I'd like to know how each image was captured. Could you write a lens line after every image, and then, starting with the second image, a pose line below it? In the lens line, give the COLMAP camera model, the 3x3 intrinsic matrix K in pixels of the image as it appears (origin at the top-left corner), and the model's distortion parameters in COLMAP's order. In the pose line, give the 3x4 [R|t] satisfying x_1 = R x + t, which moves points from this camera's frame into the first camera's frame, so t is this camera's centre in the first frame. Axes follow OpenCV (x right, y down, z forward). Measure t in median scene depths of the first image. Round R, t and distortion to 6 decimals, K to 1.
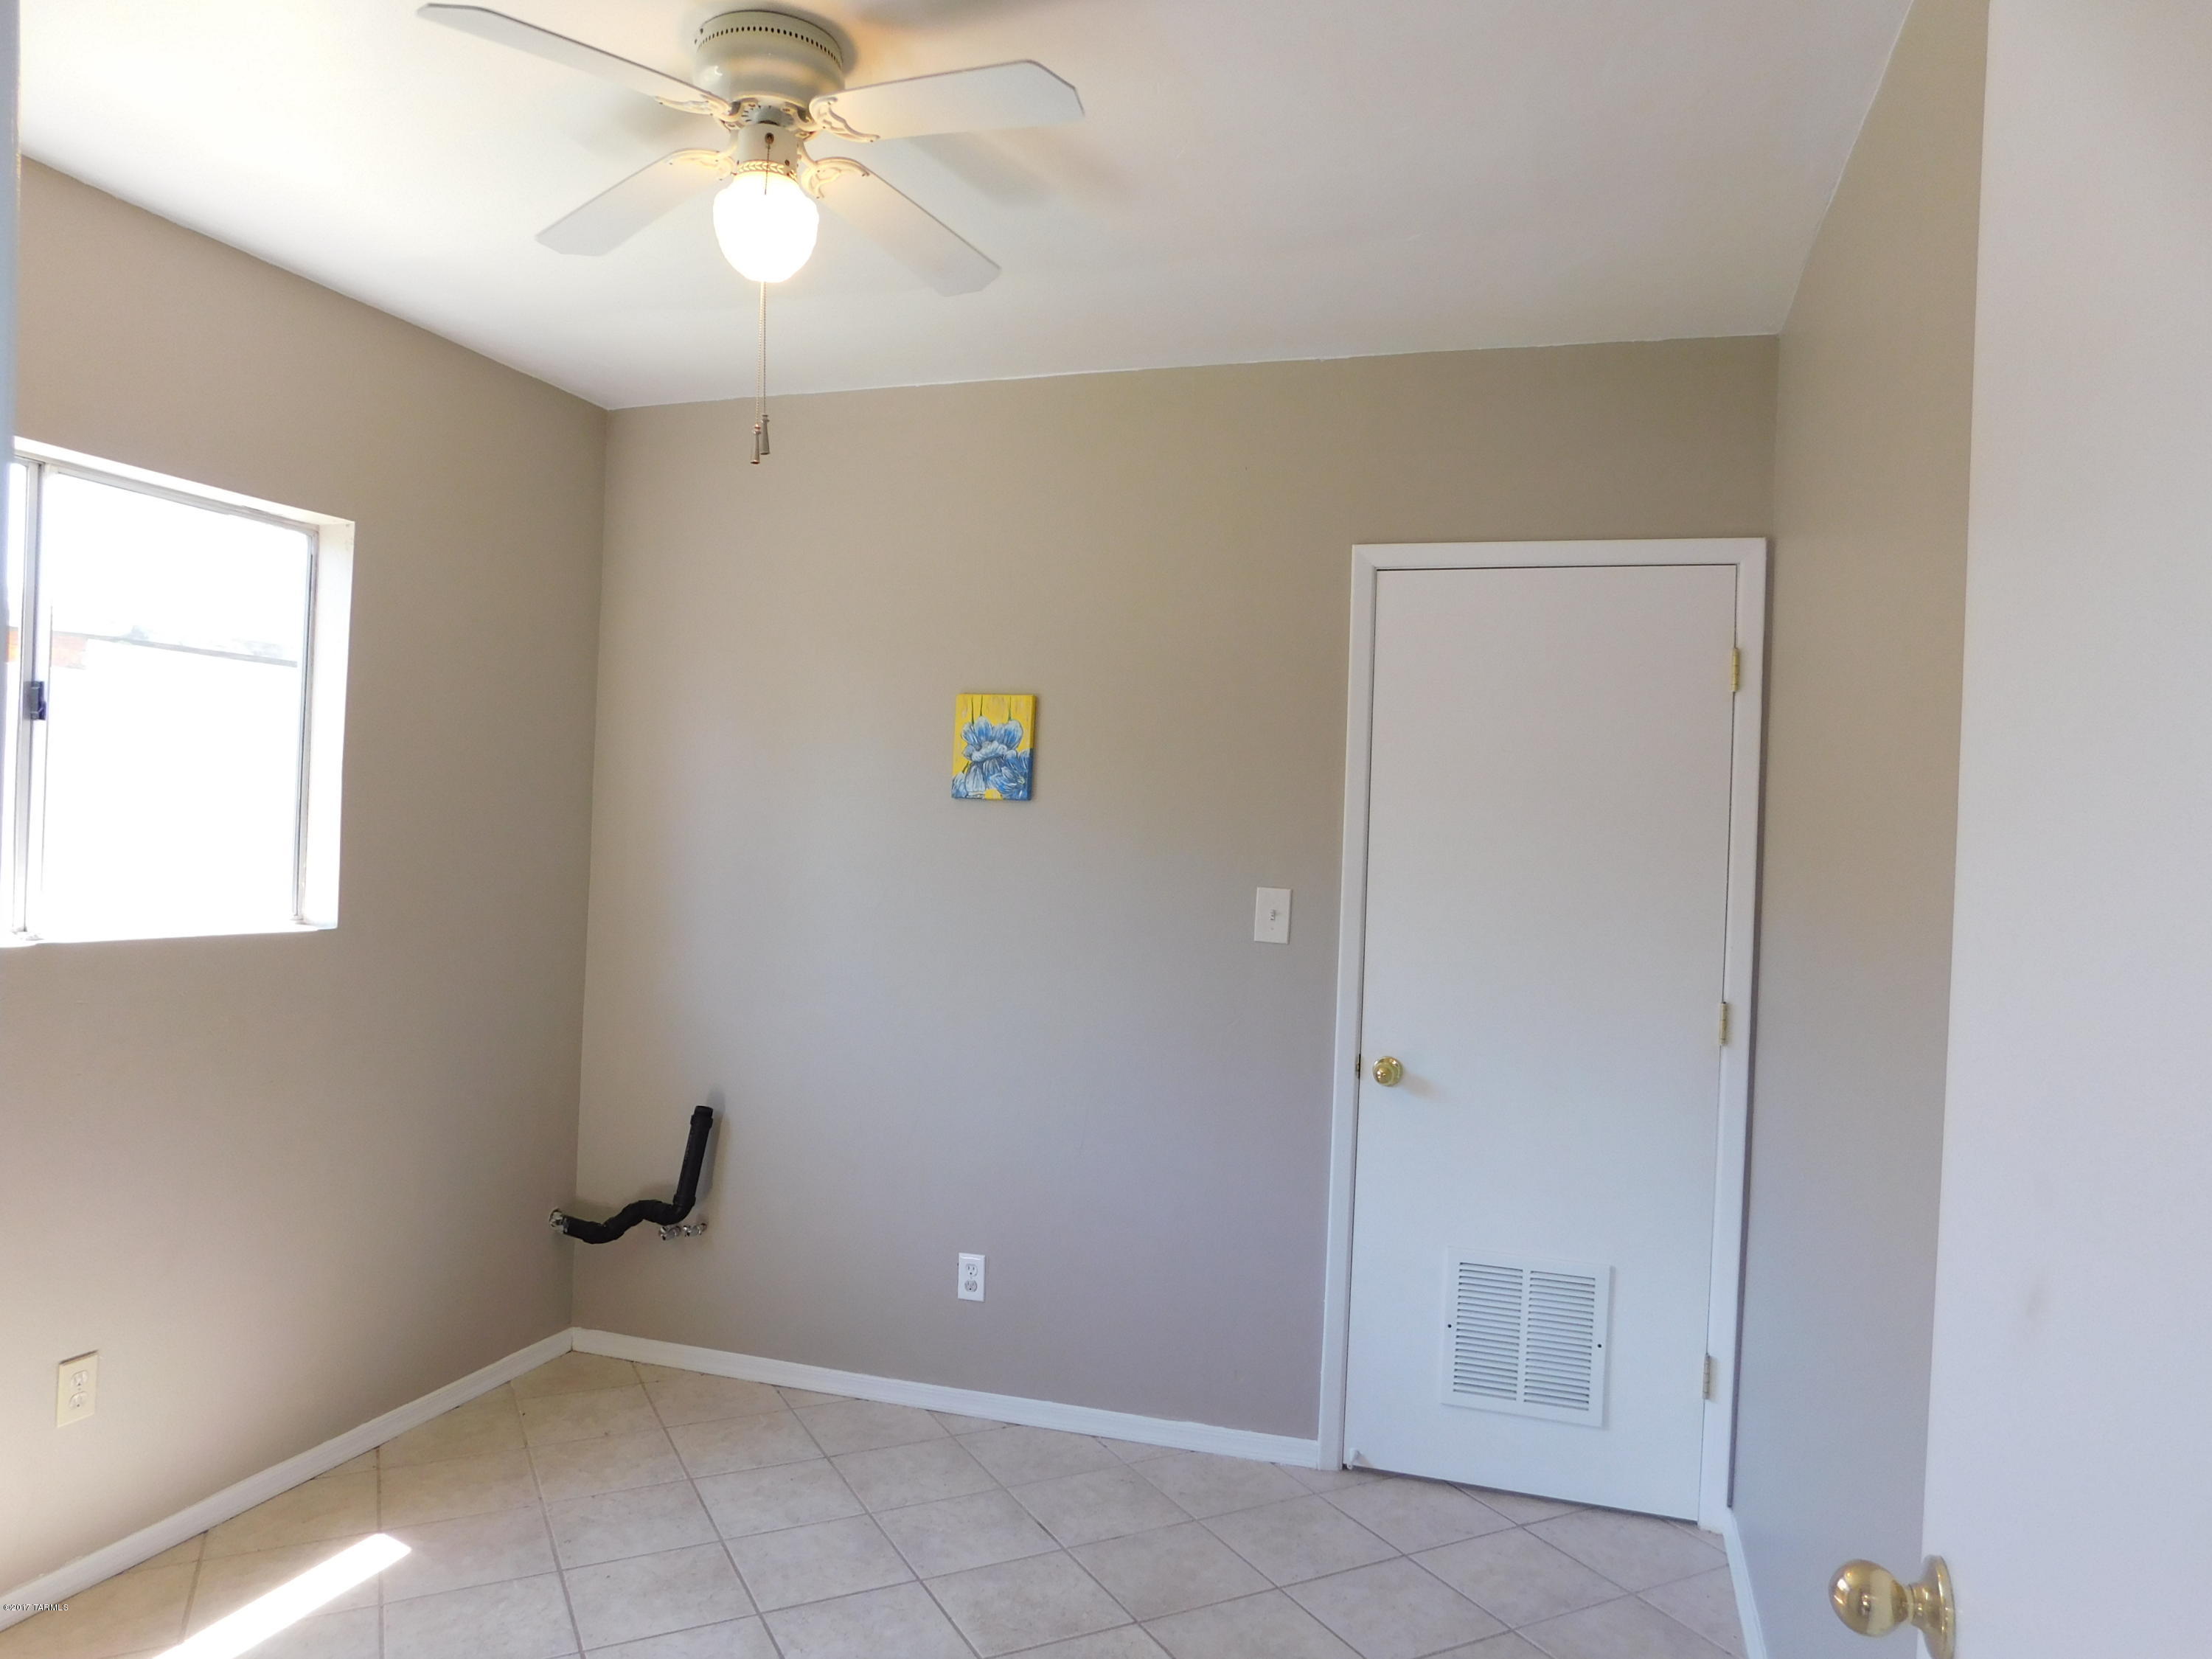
lens RADIAL K [[1484.2, 0, 1106.0], [0, 1484.2, 829.5], [0, 0, 1]] dist [-0.100472, 0.001224]
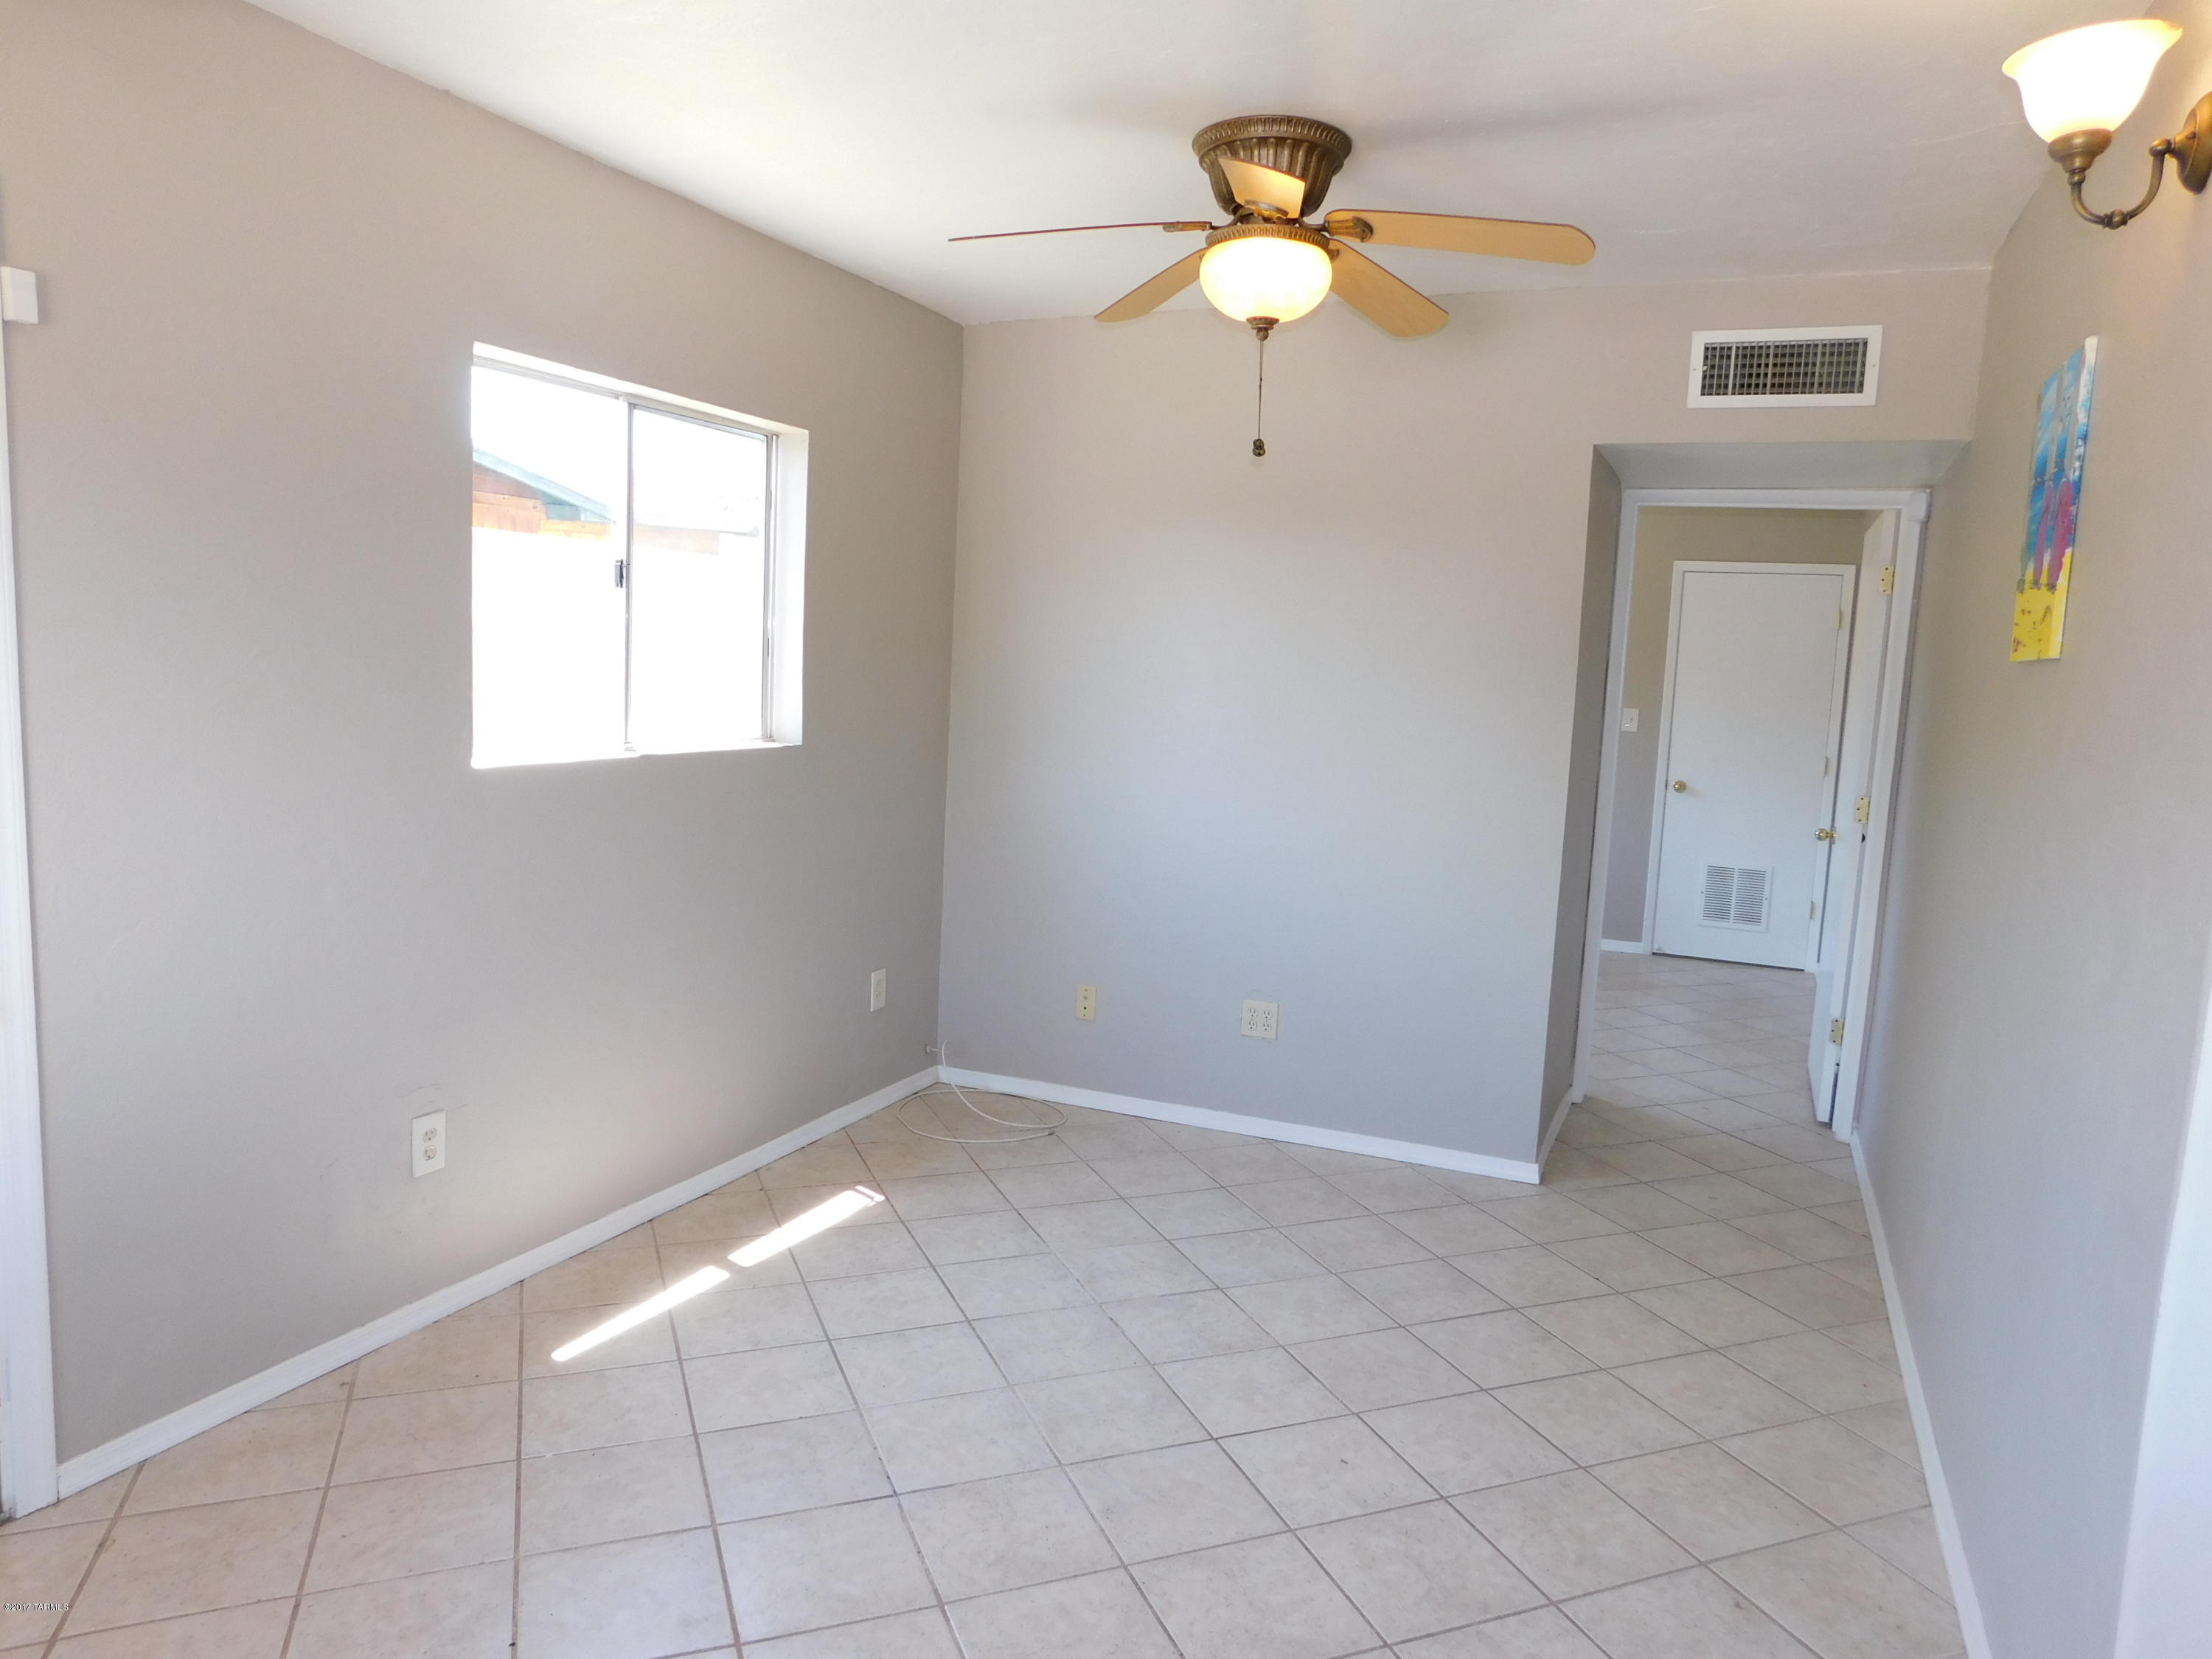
lens RADIAL K [[1504.6, 0, 1104.1], [0, 1504.6, 858.7], [0, 0, 1]] dist [-0.110602, 0.118895]
pose [[0.993360, 0.021981, -0.112932, -0.121874], [-0.007696, 0.992076, 0.125402, -0.003411], [0.114793, -0.123700, 0.985657, -0.393517]]
